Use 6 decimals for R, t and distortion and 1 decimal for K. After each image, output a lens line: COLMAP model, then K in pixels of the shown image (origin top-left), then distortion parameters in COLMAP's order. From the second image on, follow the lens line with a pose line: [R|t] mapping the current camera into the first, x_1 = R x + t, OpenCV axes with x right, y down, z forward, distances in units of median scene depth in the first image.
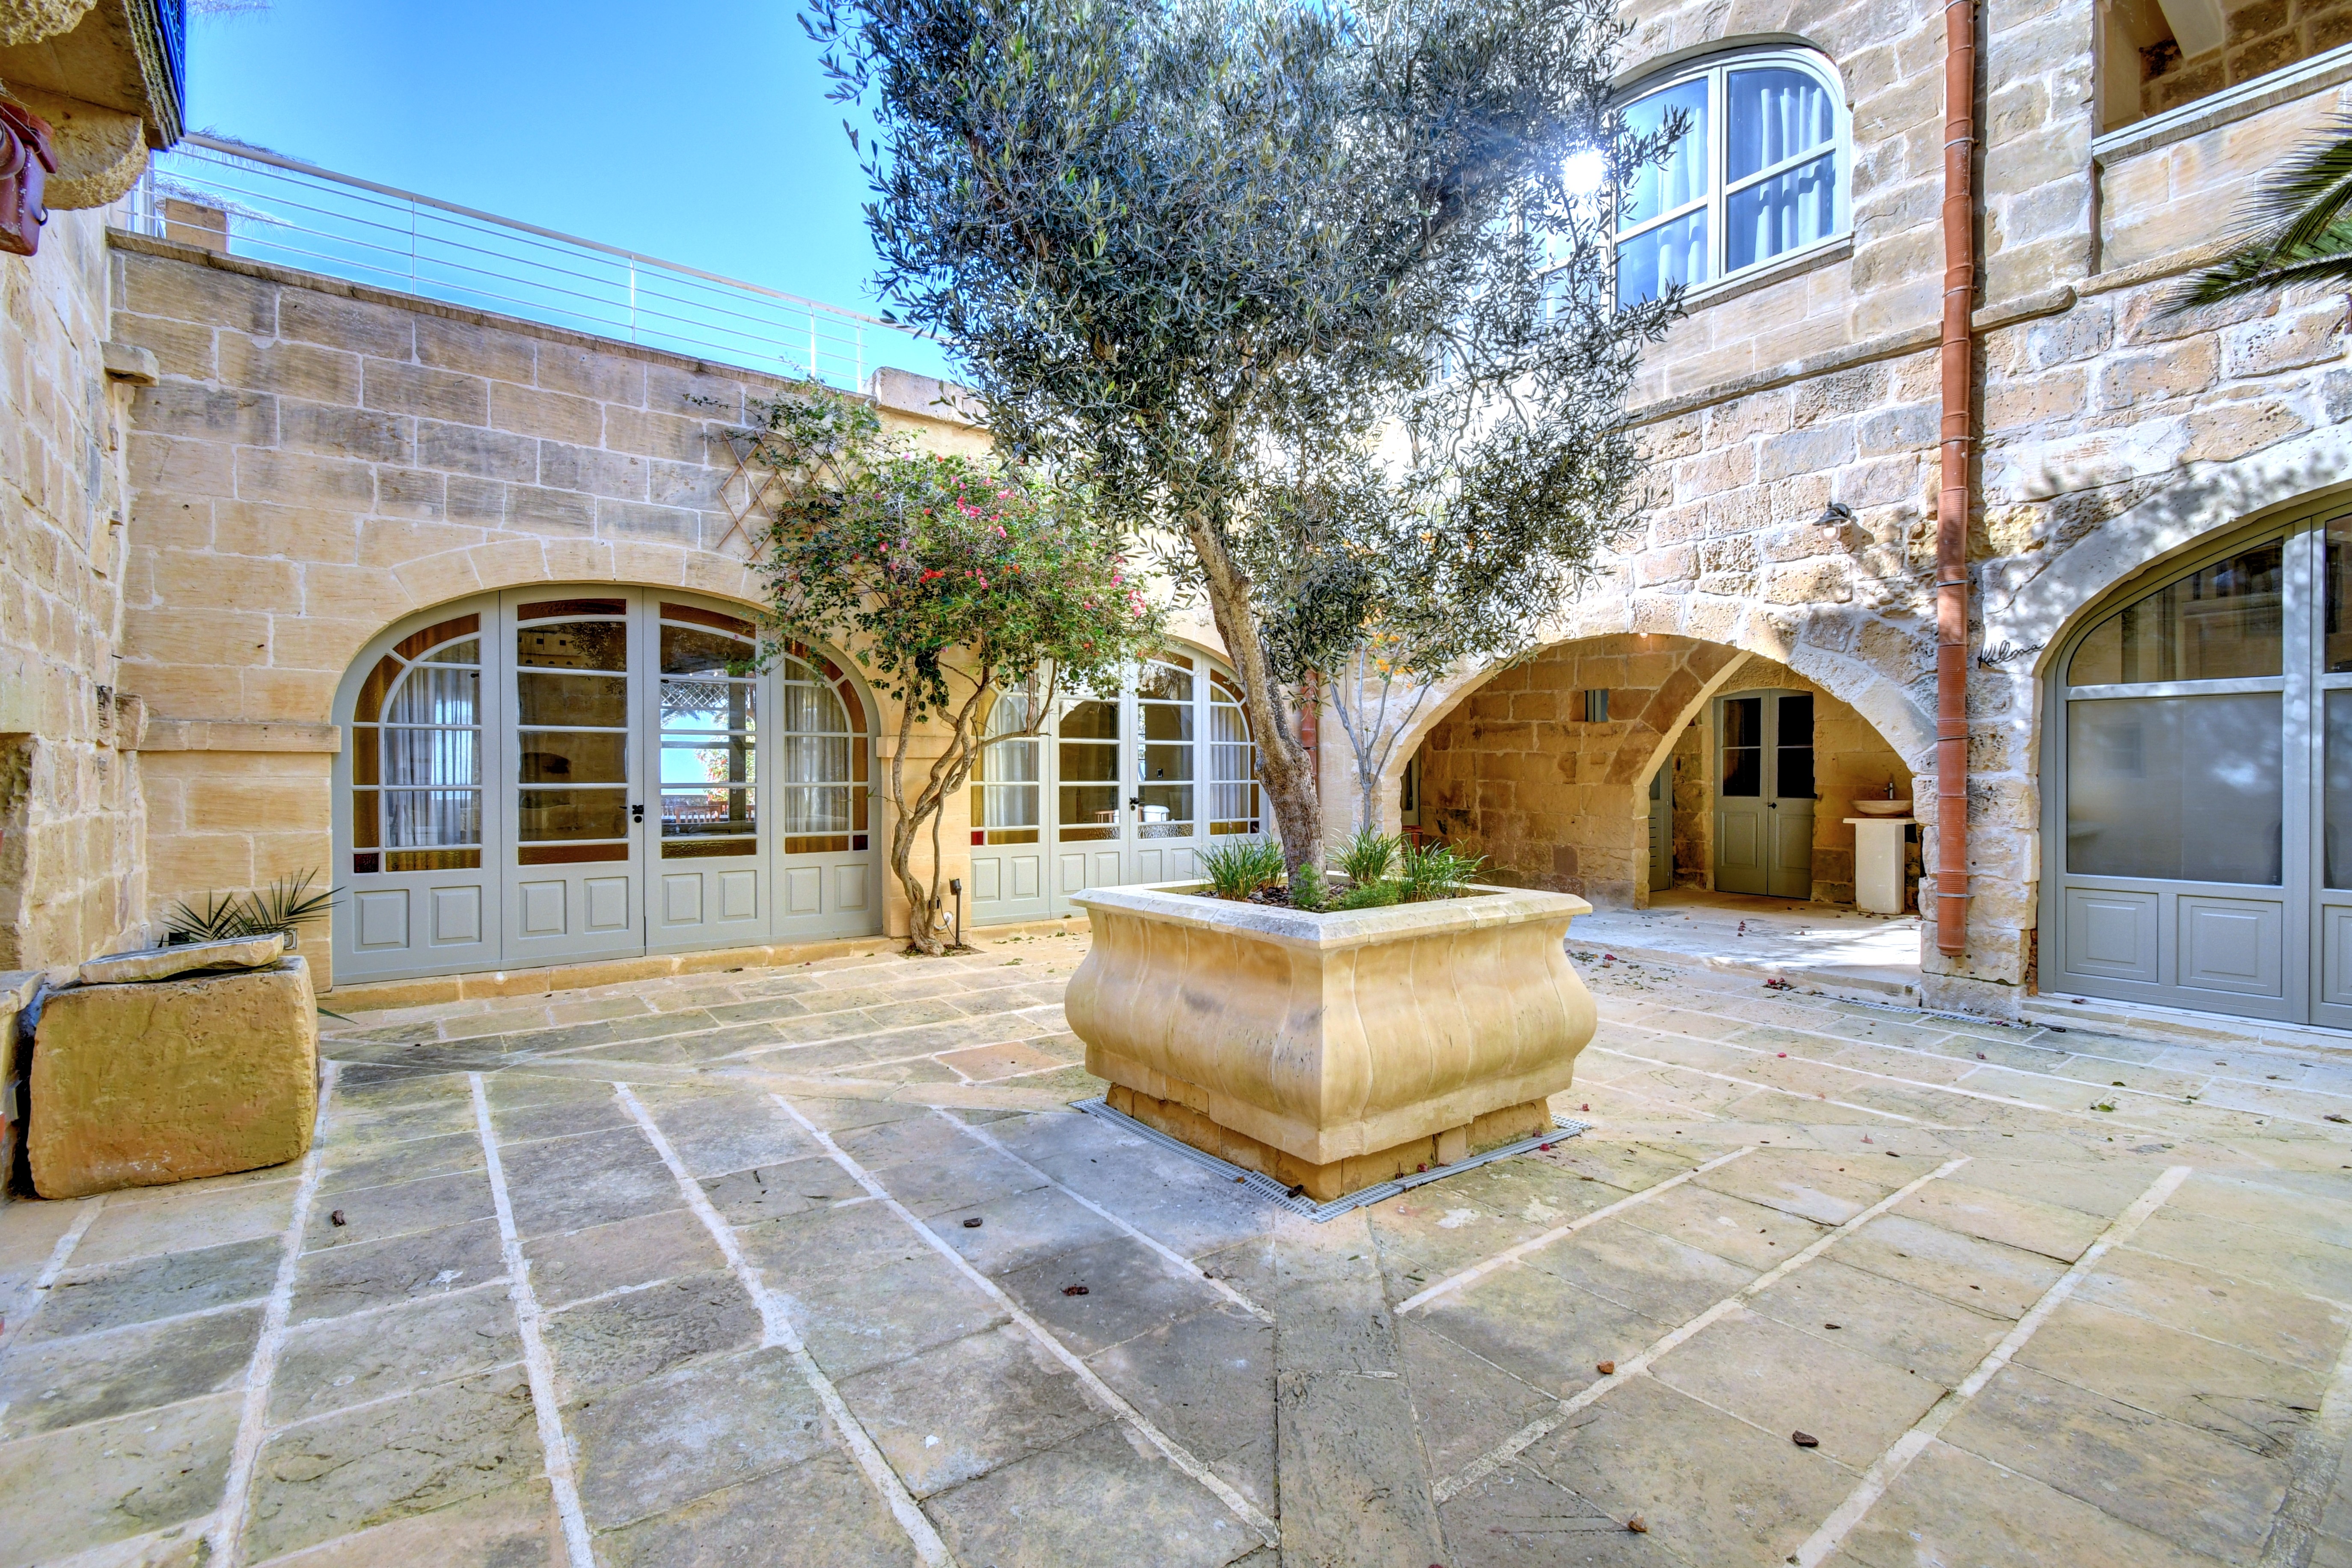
lens RADIAL K [[1027.9, 0, 1176.0], [0, 1027.9, 784.0], [0, 0, 1]] dist [0.016296, -0.005112]
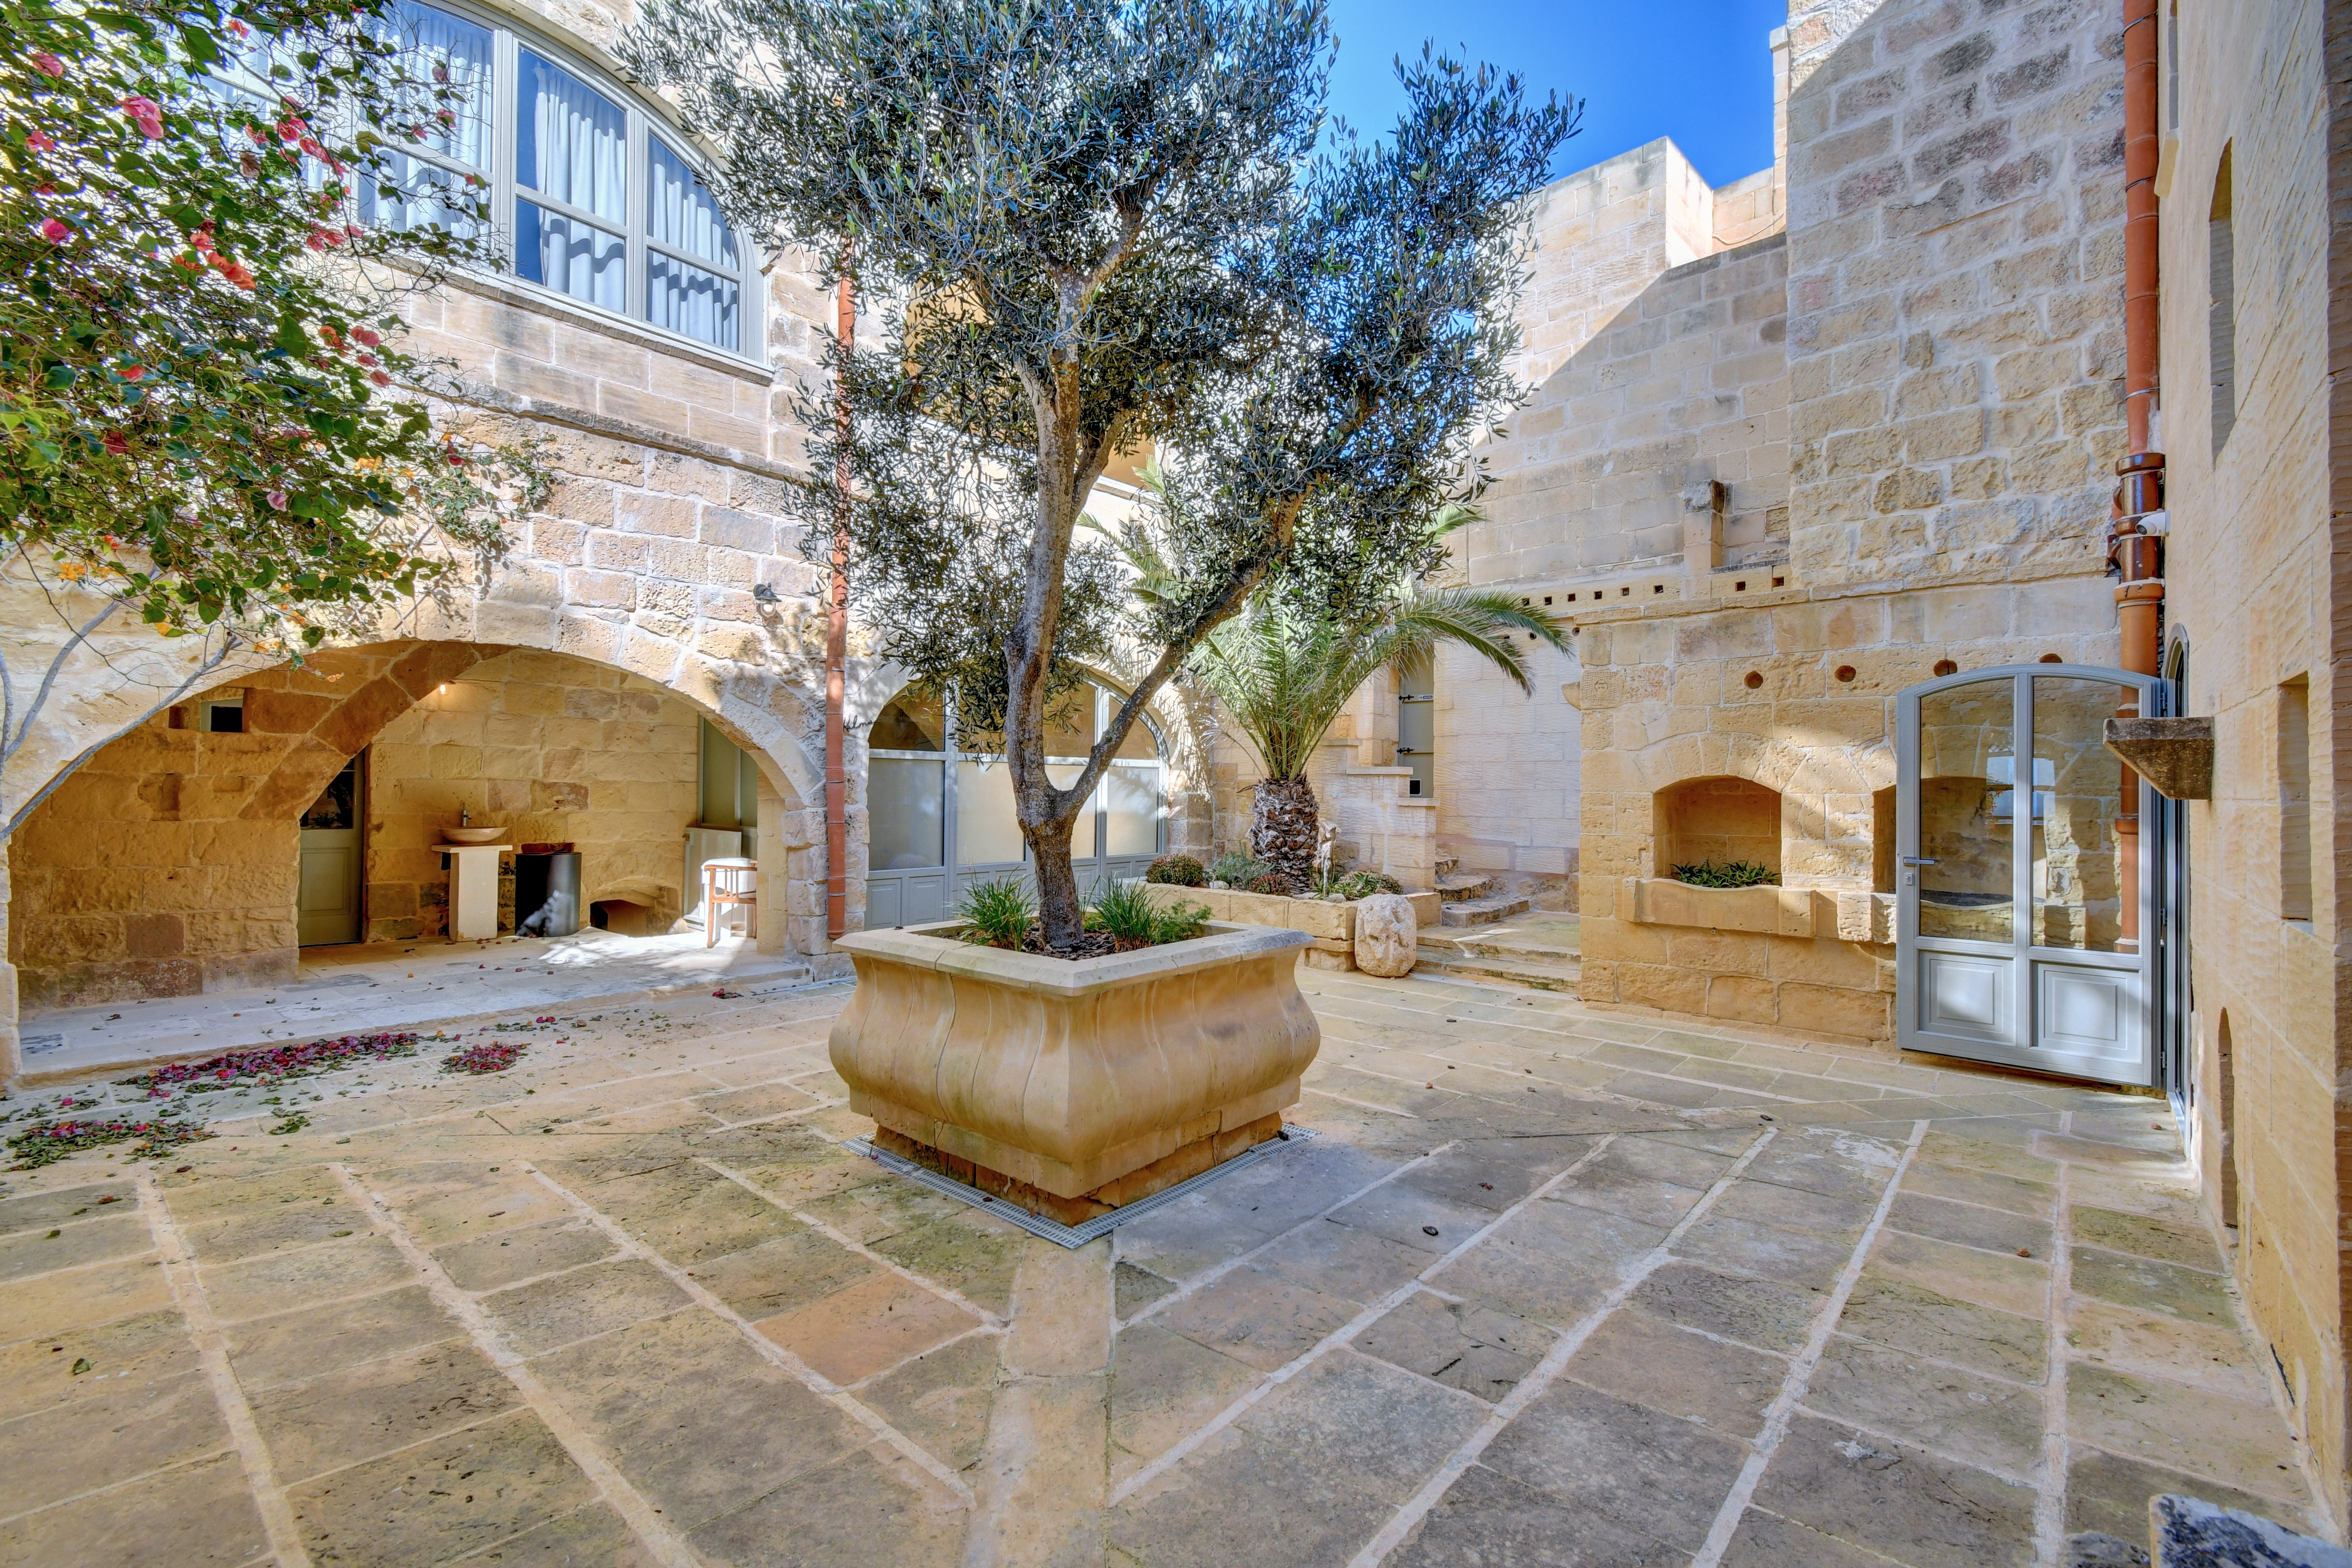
lens RADIAL K [[1029.5, 0, 1176.0], [0, 1029.5, 784.0], [0, 0, 1]] dist [0.007452, -0.001005]
pose [[-0.208045, 0.005004, 0.978107, -1.175313], [0.002070, 0.999987, -0.004676, -0.056002], [-0.978117, 0.001052, -0.208052, 1.422097]]
